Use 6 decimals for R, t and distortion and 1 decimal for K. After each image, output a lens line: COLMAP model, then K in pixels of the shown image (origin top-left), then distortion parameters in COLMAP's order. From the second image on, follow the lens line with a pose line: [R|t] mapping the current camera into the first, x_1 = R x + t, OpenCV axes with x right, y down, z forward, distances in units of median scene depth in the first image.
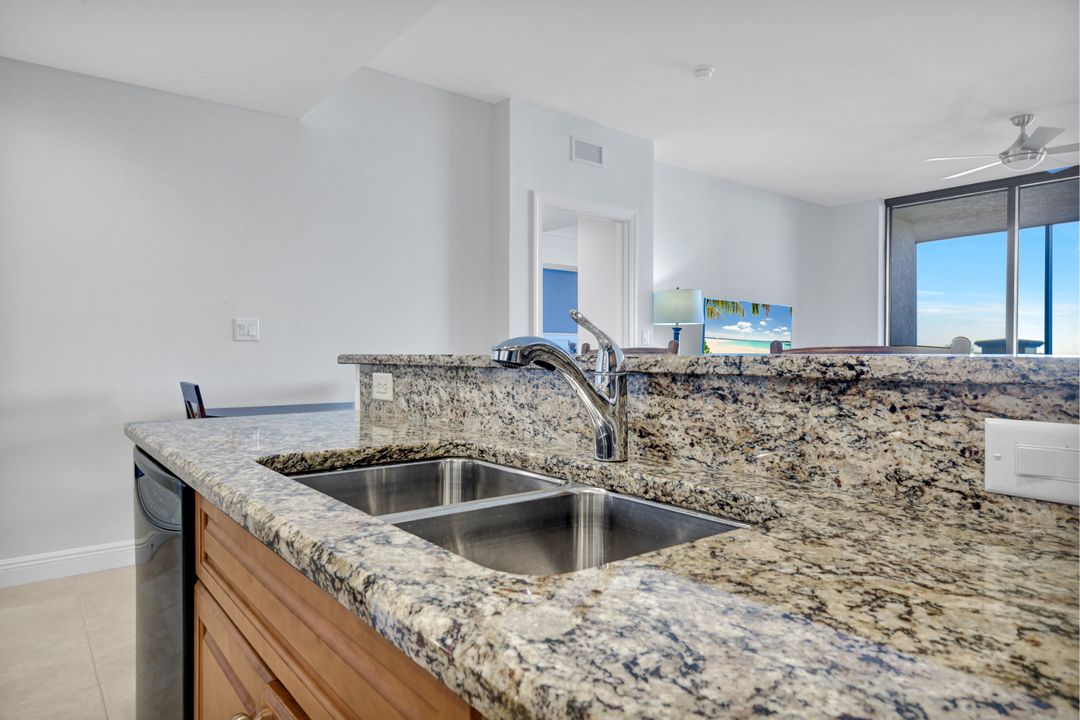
lens RADIAL K [[658.9, 0, 517.0], [0, 658.9, 358.5], [0, 0, 1]] dist [0.000200, -0.000192]
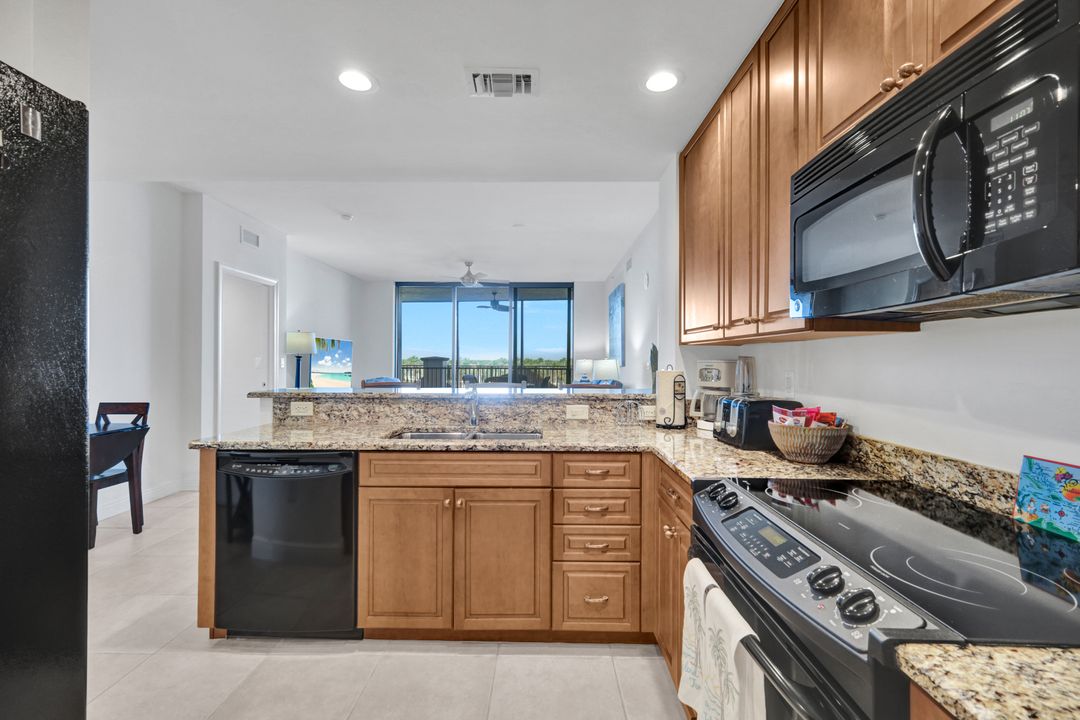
lens RADIAL K [[485.4, 0, 540.0], [0, 485.4, 360.0], [0, 0, 1]] dist [0.001915, 0.000225]
pose [[0.614470, -0.001451, 0.788939, -1.018006], [0.004420, 0.999989, -0.001603, -0.108967], [-0.788928, 0.004472, 0.614469, -0.497928]]
